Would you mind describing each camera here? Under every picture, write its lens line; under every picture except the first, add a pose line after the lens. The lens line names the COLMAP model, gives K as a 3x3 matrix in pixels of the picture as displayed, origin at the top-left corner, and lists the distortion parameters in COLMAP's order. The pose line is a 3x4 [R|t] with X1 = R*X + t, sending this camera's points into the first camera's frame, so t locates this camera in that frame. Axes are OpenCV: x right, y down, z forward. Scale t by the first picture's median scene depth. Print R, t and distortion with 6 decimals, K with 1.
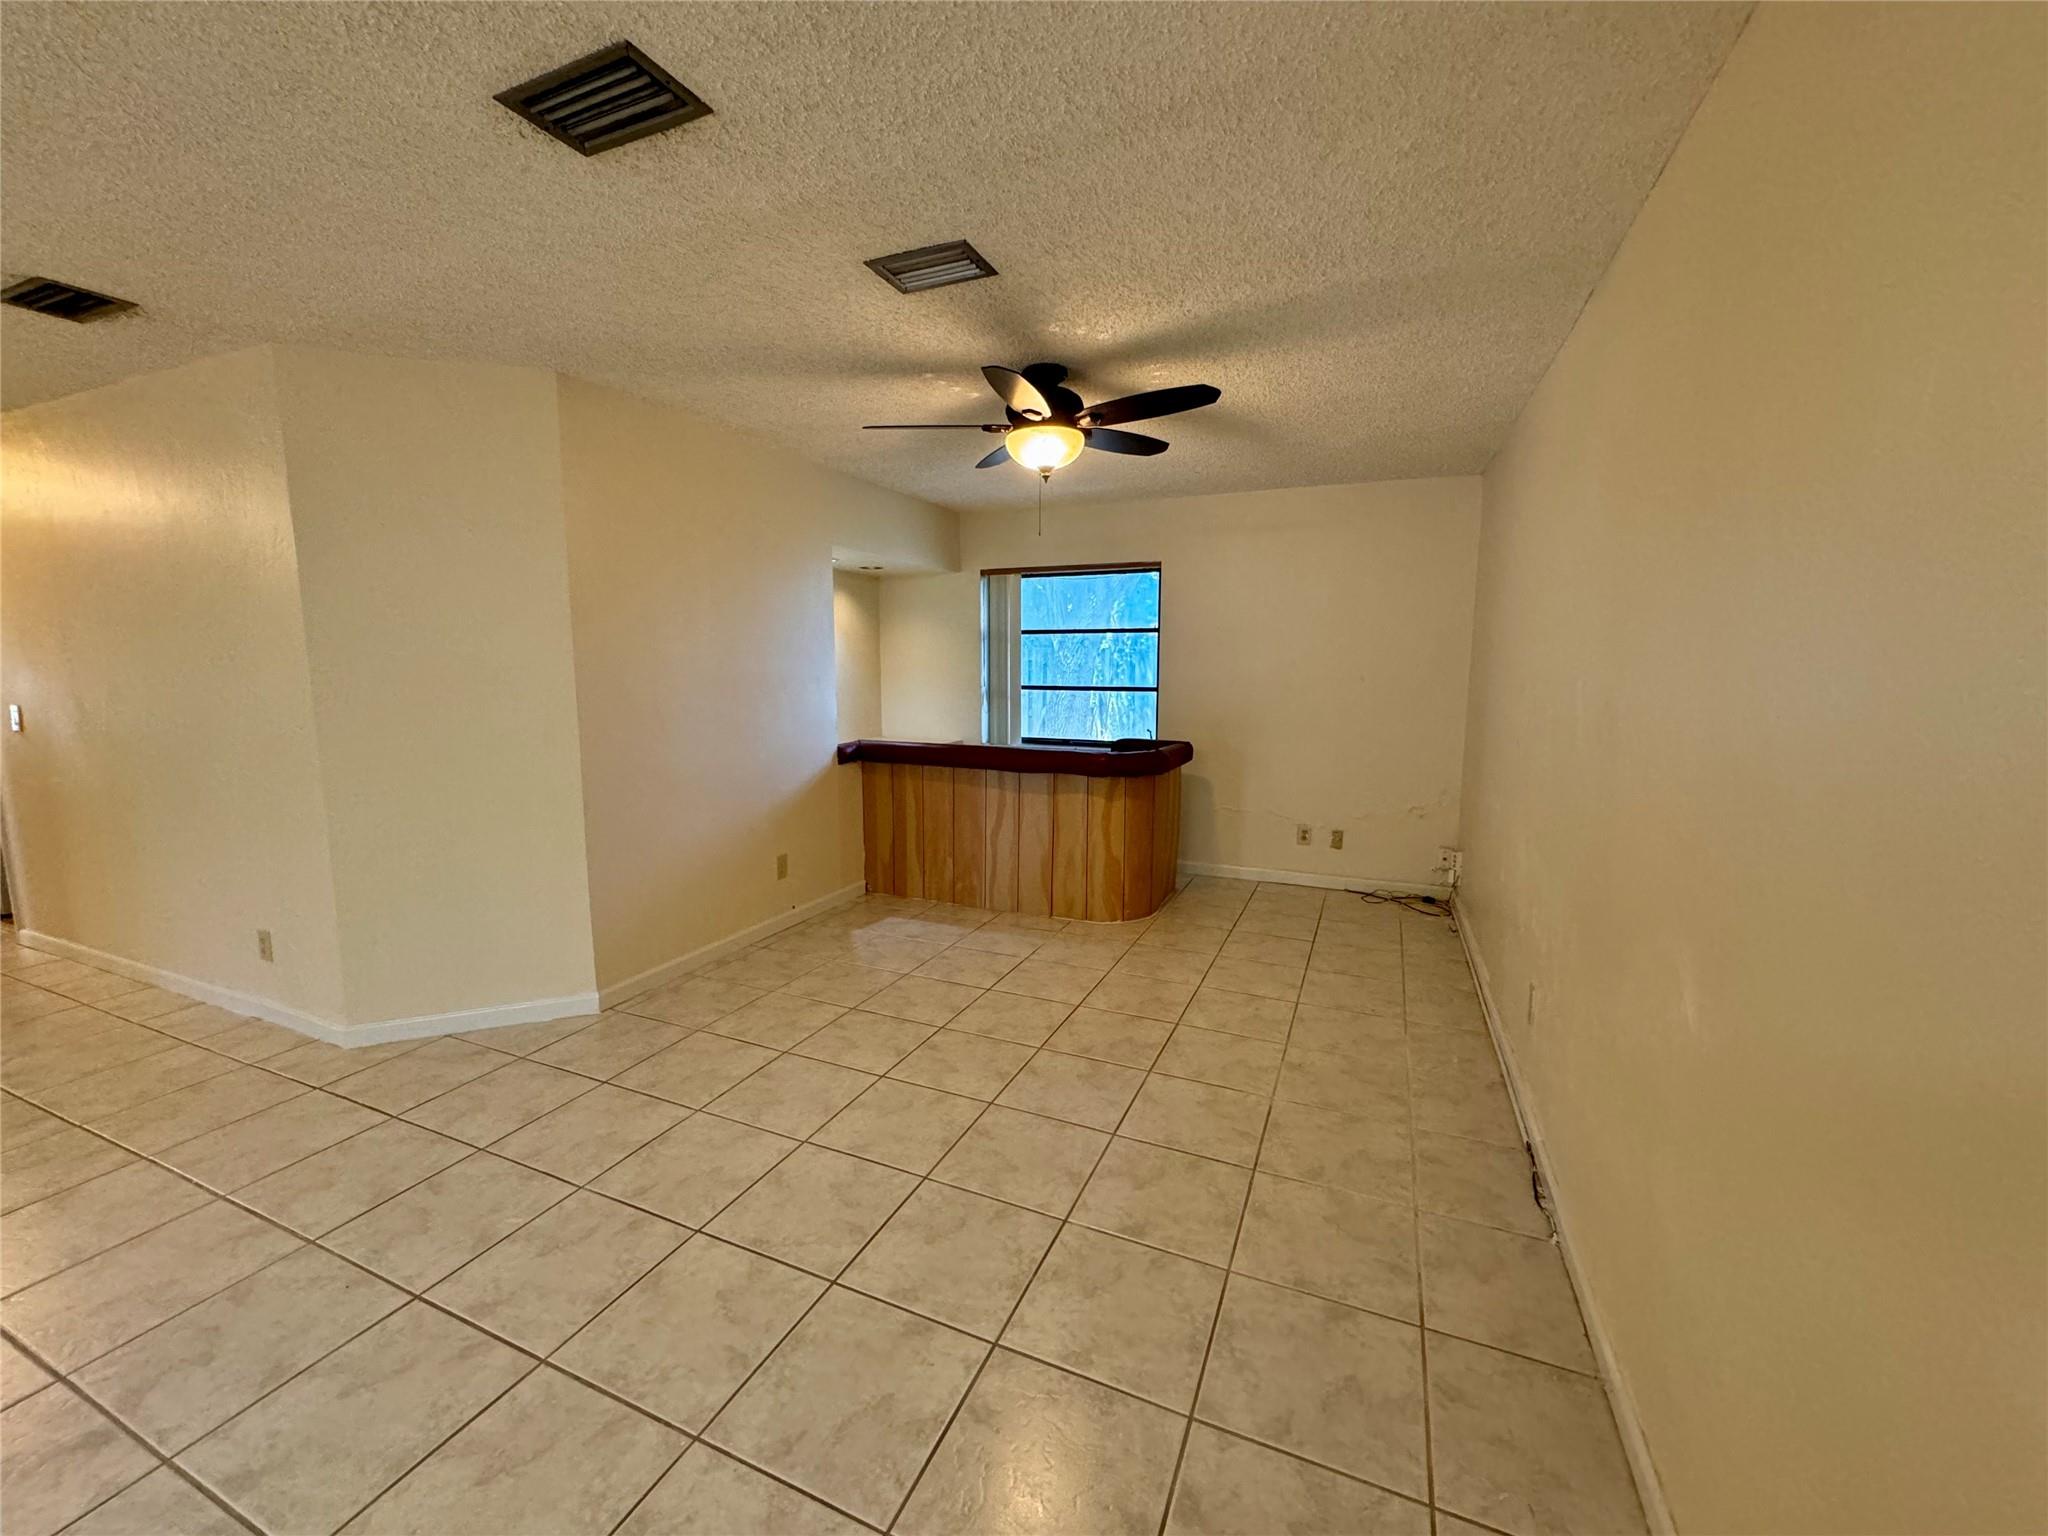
lens RADIAL K [[816.4, 0, 1023.5], [0, 816.4, 764.8], [0, 0, 1]] dist [-0.003175, 0.000512]
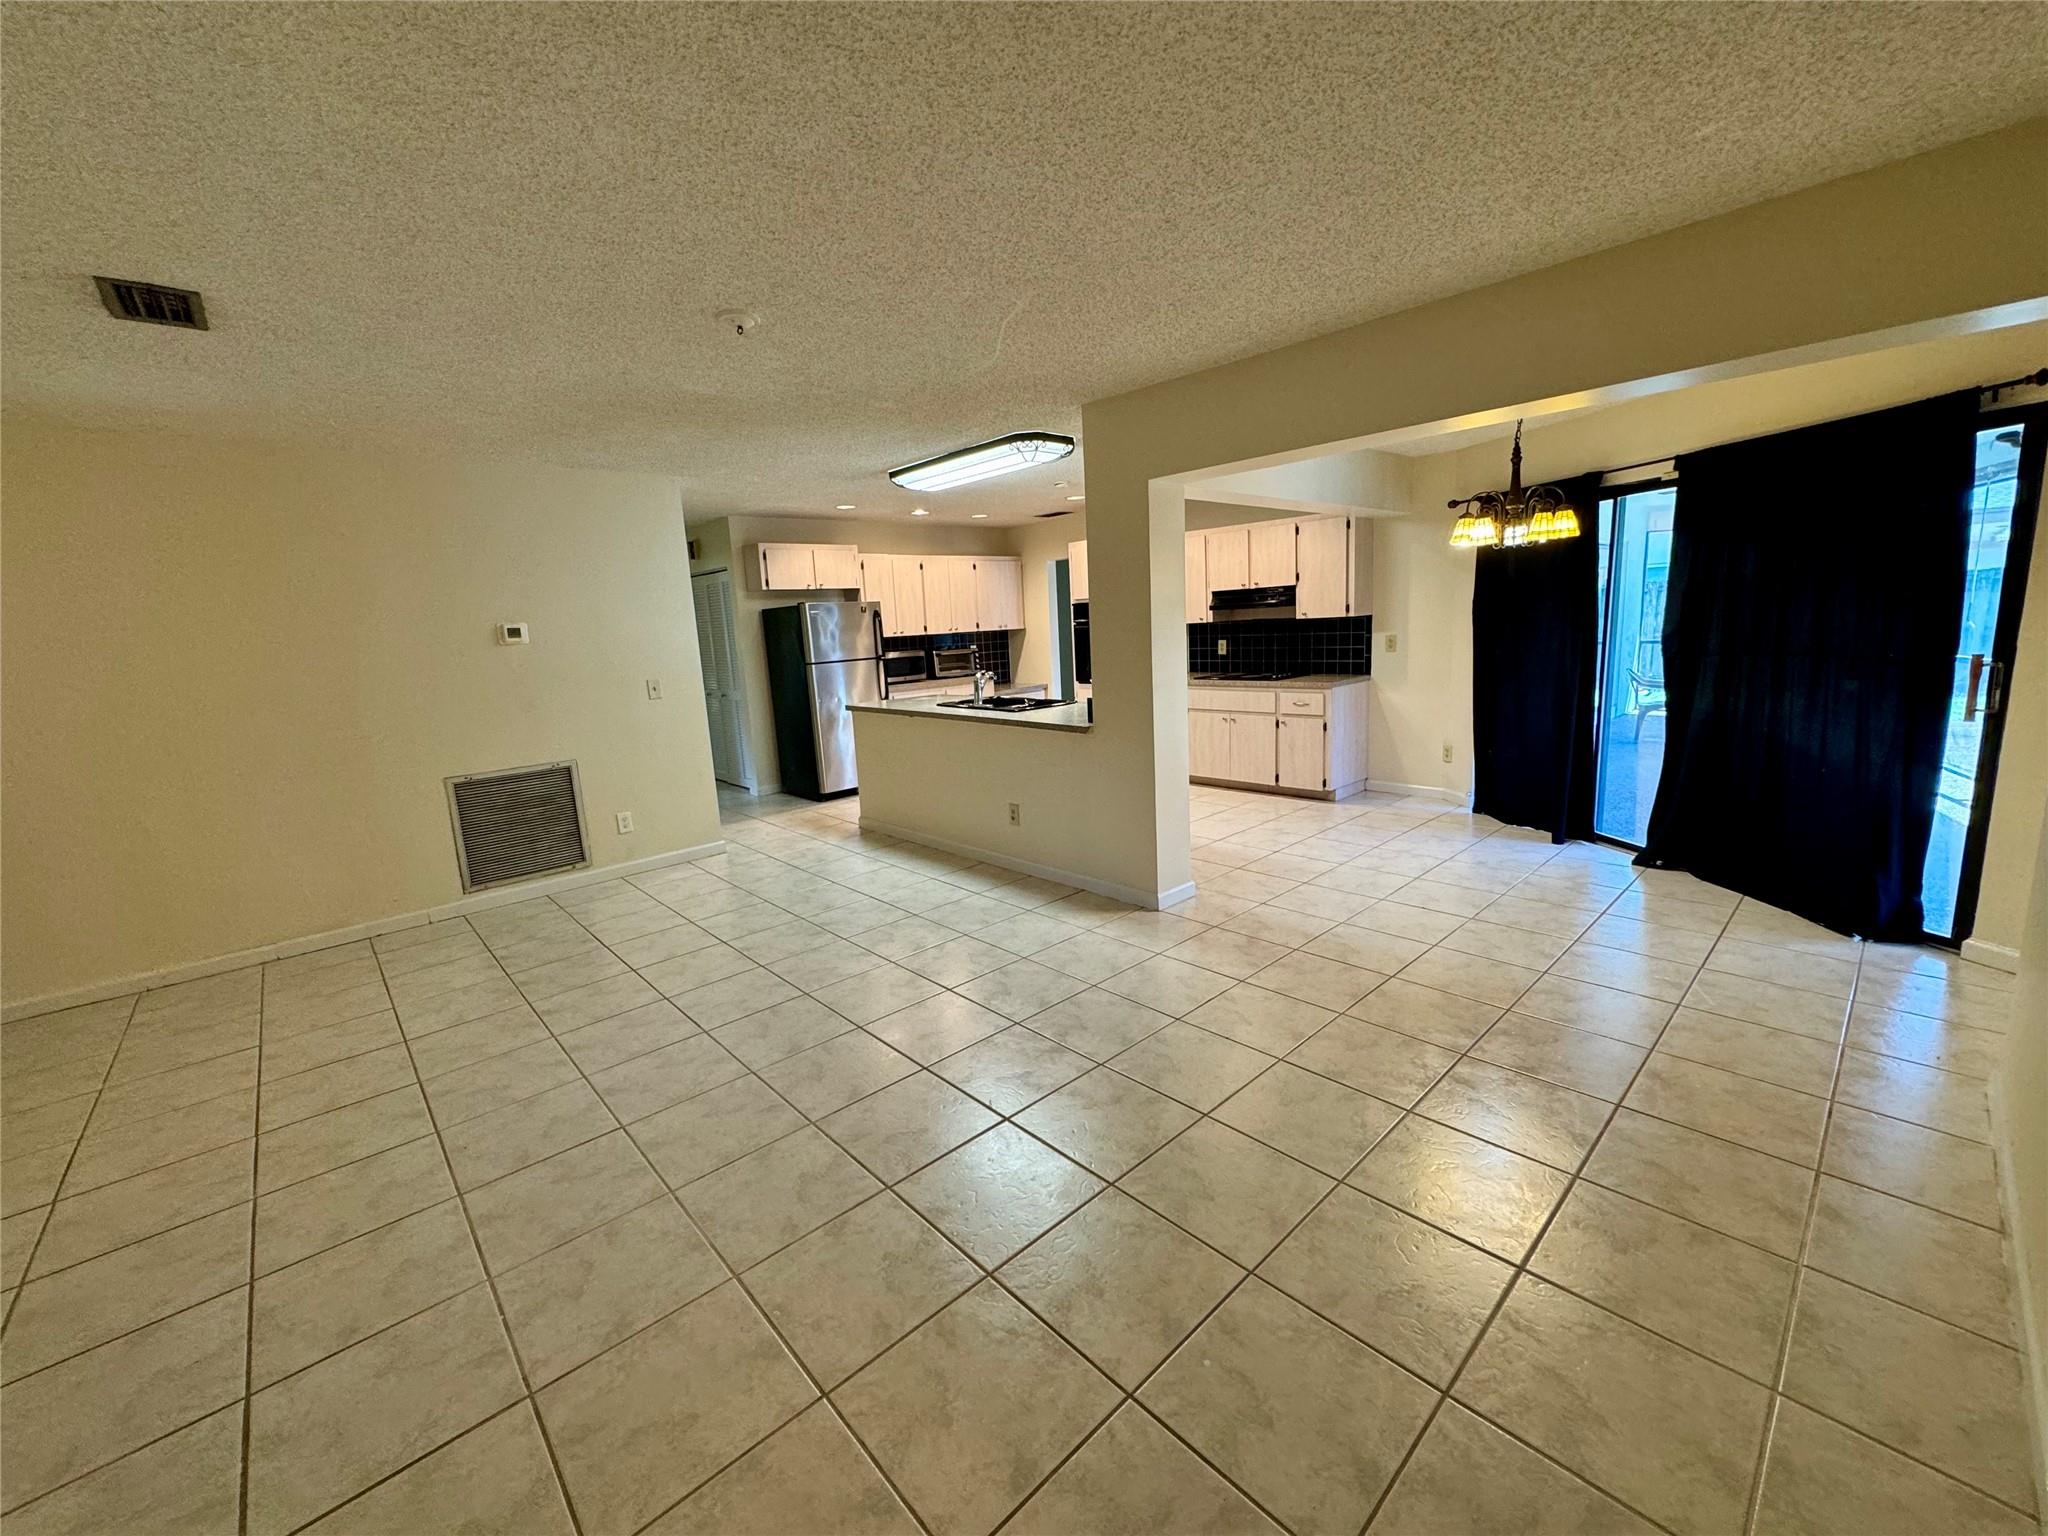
lens RADIAL K [[816.4, 0, 1025.3], [0, 816.4, 765.3], [0, 0, 1]] dist [-0.003175, 0.000512]
pose [[-0.912569, -0.027374, 0.408005, -0.859748], [0.100515, 0.952129, 0.288698, -0.090204], [-0.396377, 0.304467, -0.866132, 0.630294]]
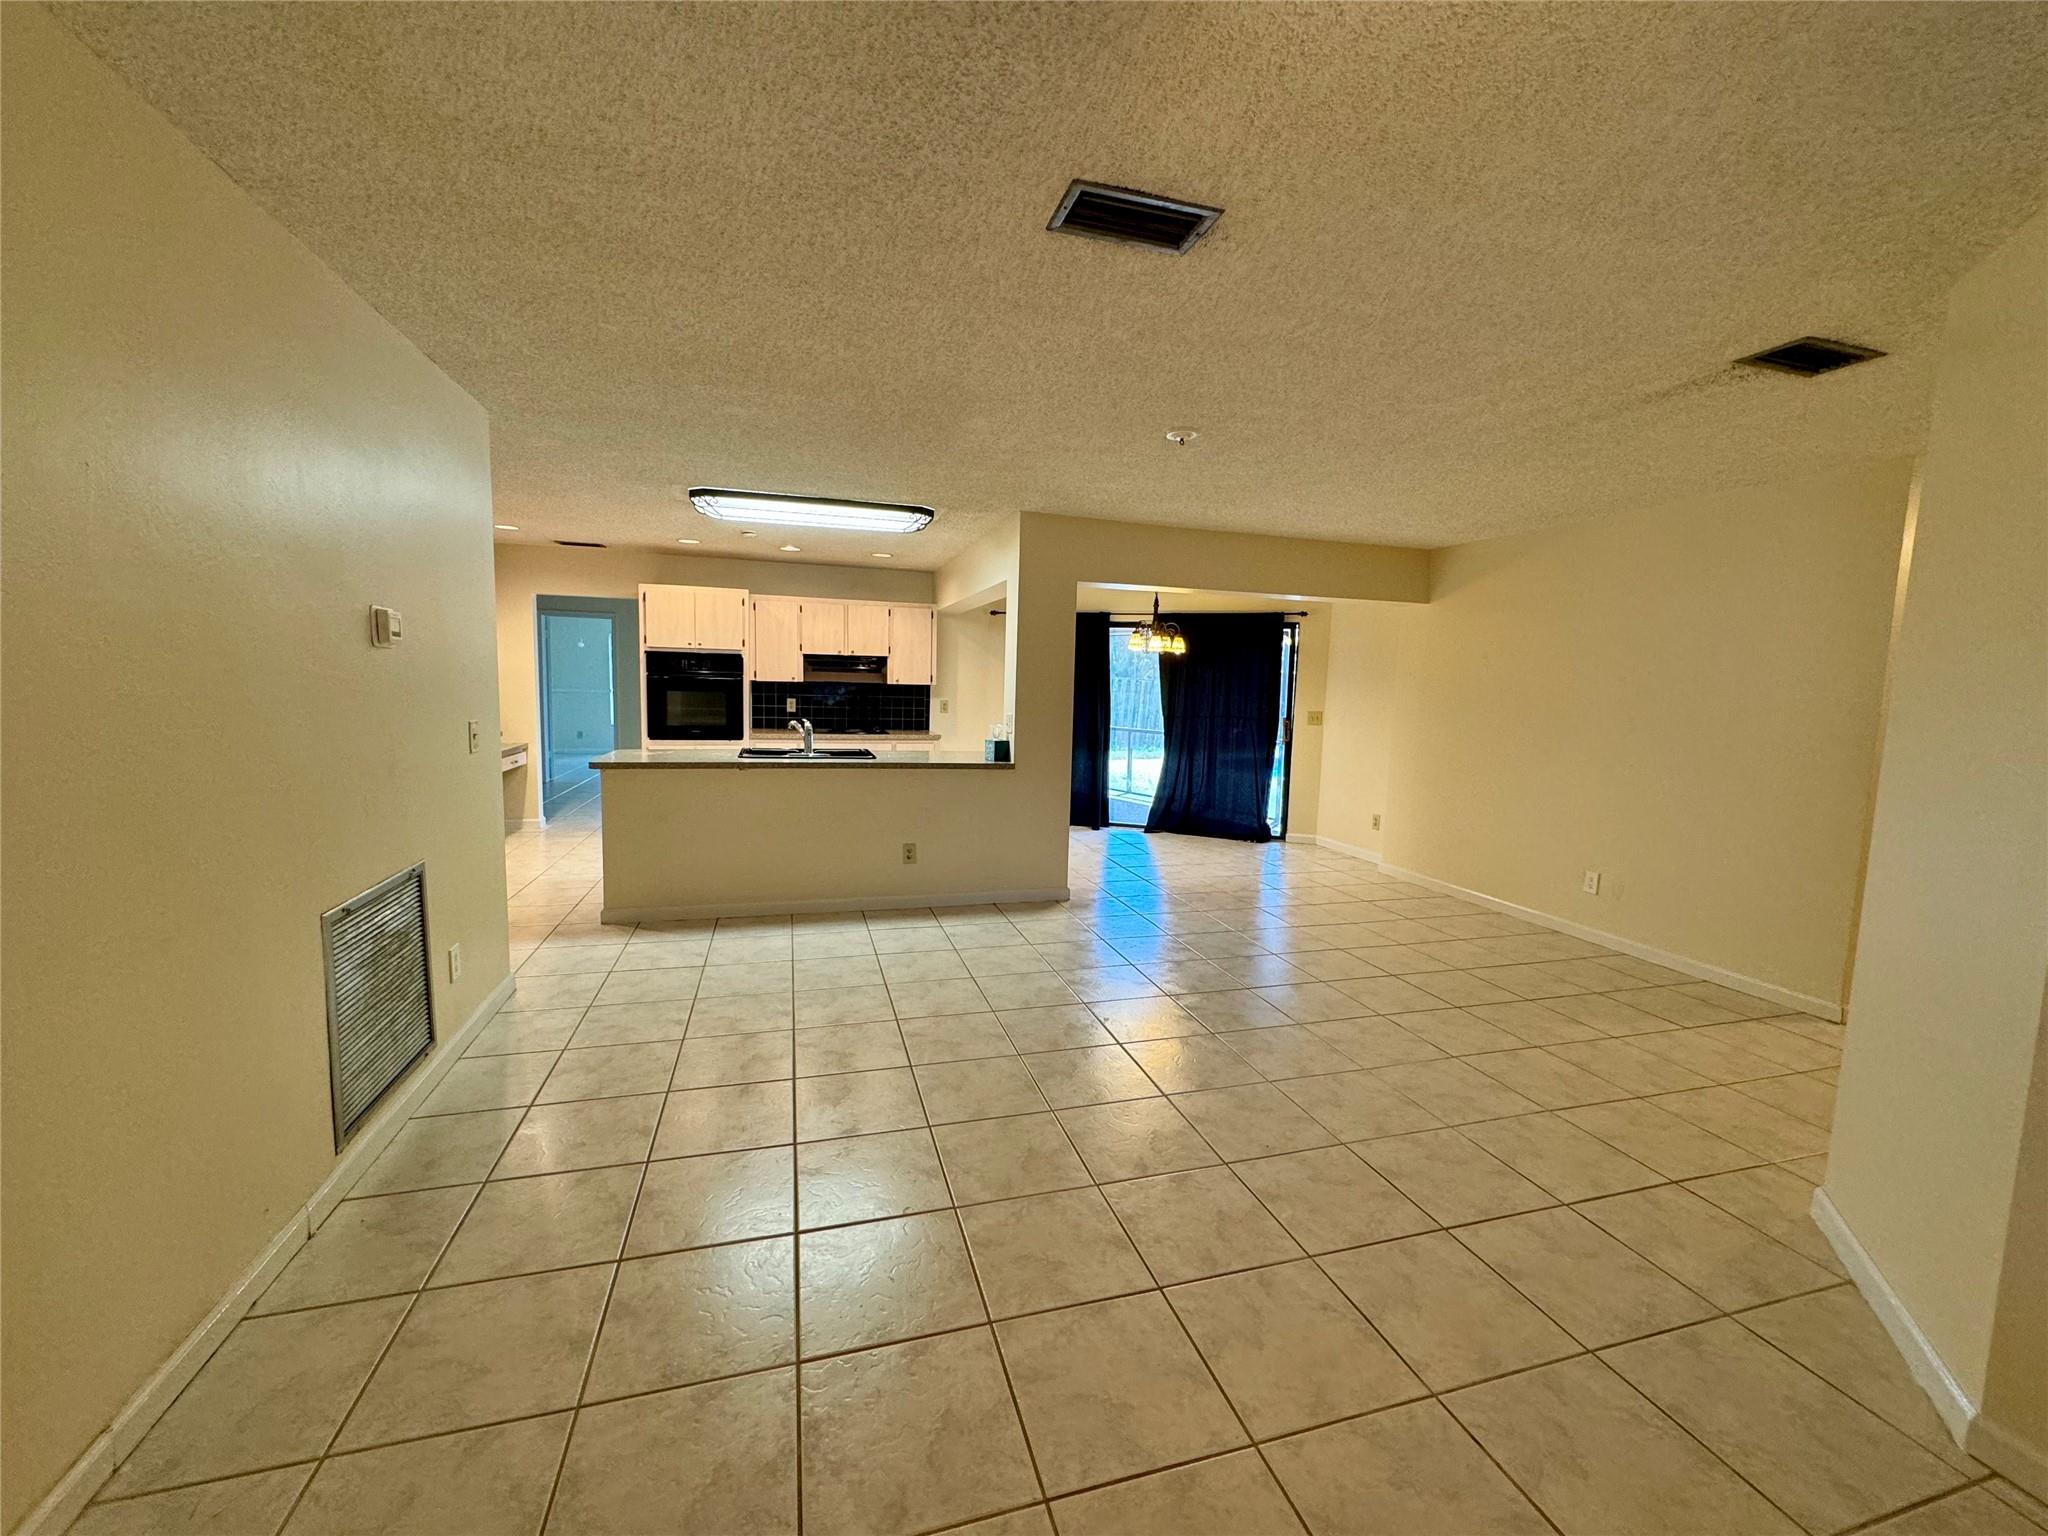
lens RADIAL K [[816.4, 0, 1025.7], [0, 816.4, 765.6], [0, 0, 1]] dist [-0.003175, 0.000512]
pose [[-0.768228, 0.041729, -0.638815, 0.130743], [-0.111698, 0.973829, 0.197939, -0.082272], [0.630357, 0.223417, -0.743462, 0.643175]]
